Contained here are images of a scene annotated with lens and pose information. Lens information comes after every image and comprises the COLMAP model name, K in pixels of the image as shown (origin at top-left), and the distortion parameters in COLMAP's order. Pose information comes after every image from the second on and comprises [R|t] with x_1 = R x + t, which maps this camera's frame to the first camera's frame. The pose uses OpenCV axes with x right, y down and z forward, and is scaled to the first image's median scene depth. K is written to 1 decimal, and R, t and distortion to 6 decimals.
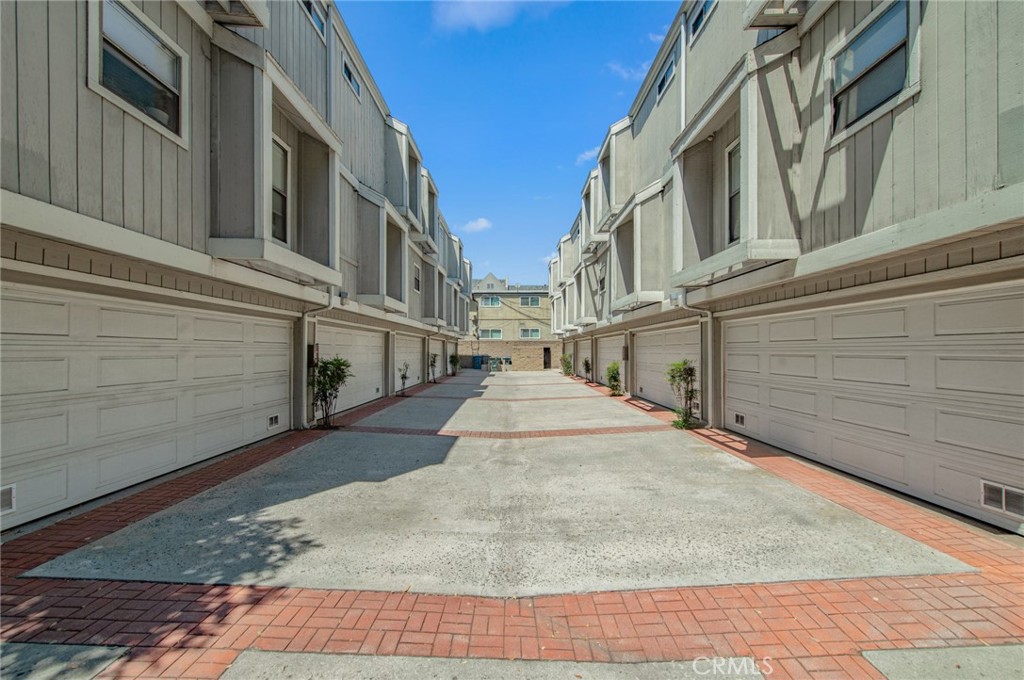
lens RADIAL K [[405.3, 0, 517.1], [0, 405.3, 349.7], [0, 0, 1]] dist [0.001458, -0.000118]
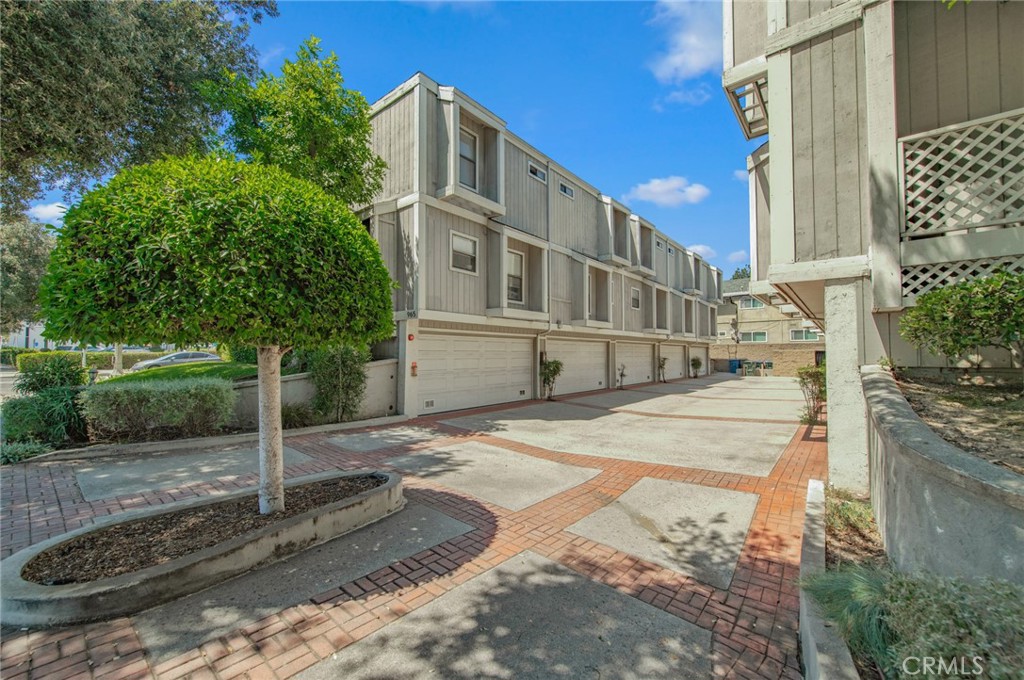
lens RADIAL K [[403.6, 0, 510.9], [0, 403.6, 335.2], [0, 0, 1]] dist [0.011095, -0.002285]
pose [[0.757168, -0.032207, -0.652426, 0.526023], [0.003454, 0.998967, -0.045306, -0.006654], [0.653211, 0.032051, 0.756497, -0.410602]]
